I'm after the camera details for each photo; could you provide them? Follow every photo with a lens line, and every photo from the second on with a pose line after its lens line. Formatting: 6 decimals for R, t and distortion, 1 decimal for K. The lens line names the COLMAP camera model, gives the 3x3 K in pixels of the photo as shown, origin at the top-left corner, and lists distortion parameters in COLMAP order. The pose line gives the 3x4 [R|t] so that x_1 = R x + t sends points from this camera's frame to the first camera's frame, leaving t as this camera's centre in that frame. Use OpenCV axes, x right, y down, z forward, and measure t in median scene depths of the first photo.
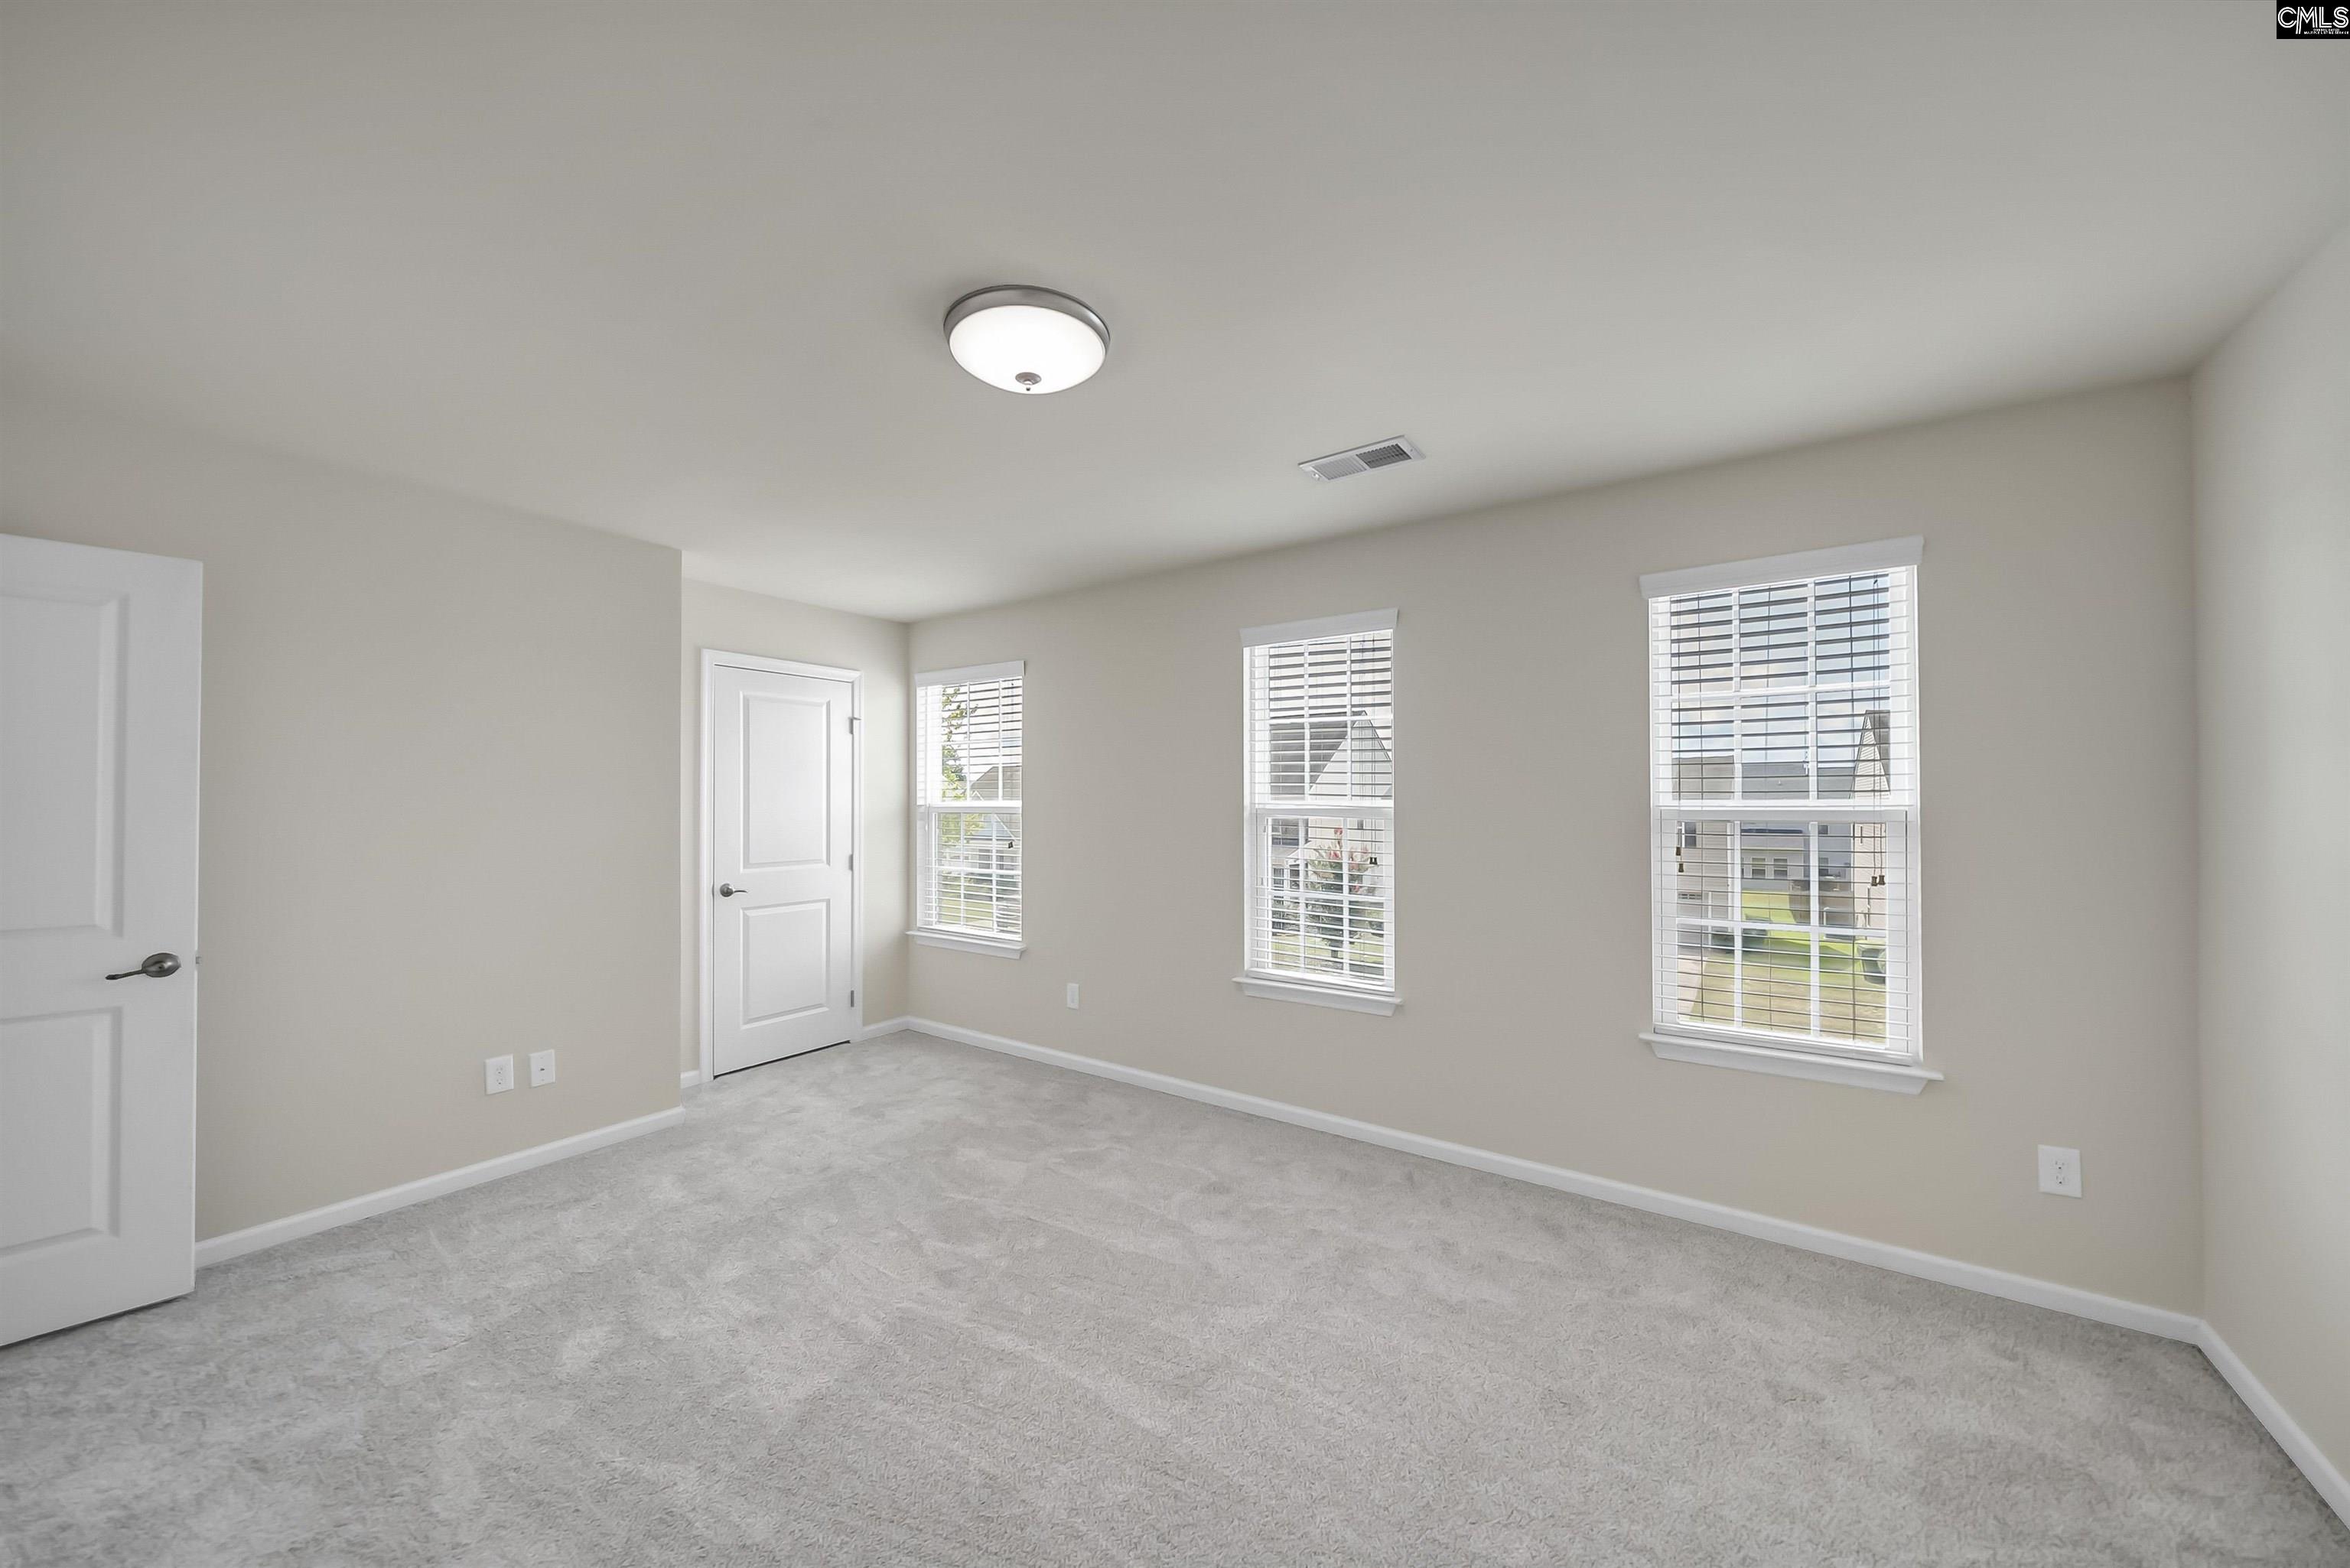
lens RADIAL K [[832.9, 0, 1177.9], [0, 832.9, 790.7], [0, 0, 1]] dist [-0.005351, -0.000377]
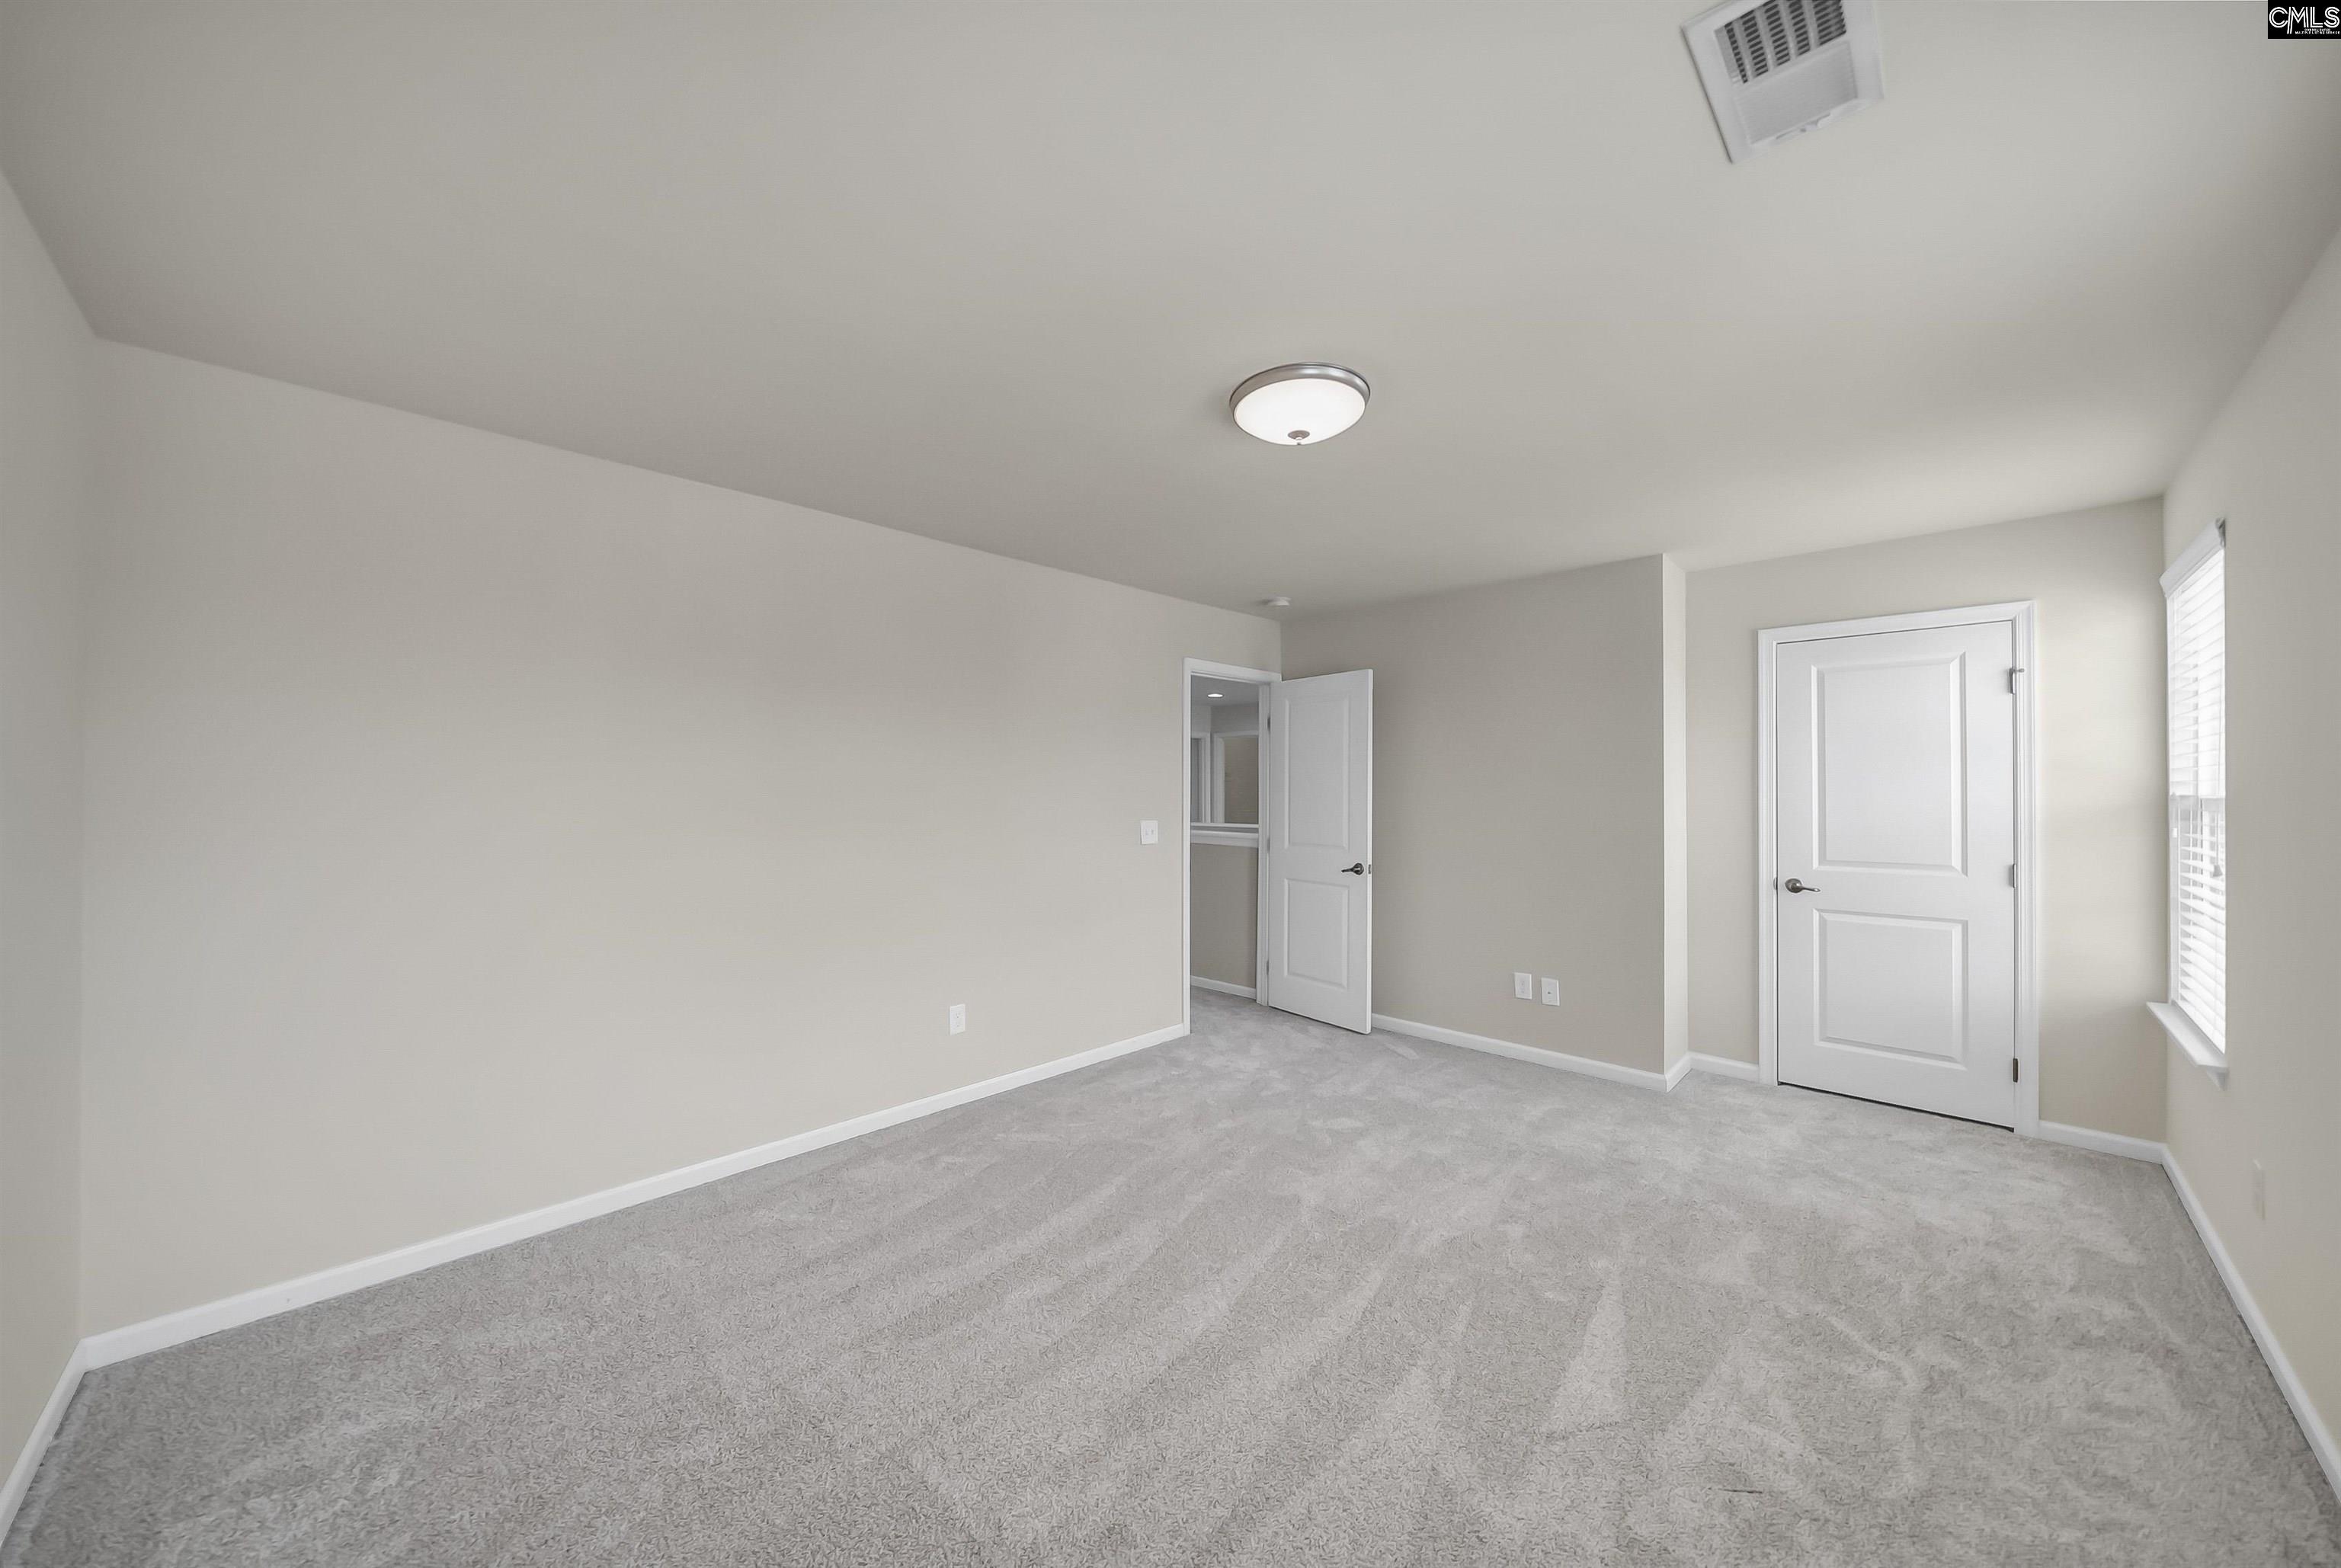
lens RADIAL K [[829.7, 0, 1176.4], [0, 829.7, 782.4], [0, 0, 1]] dist [-0.005351, -0.000377]
pose [[-0.170131, -0.015256, -0.985303, 0.567540], [0.009331, 0.999810, -0.017091, 0.017407], [0.985377, -0.012102, -0.169957, 0.579930]]
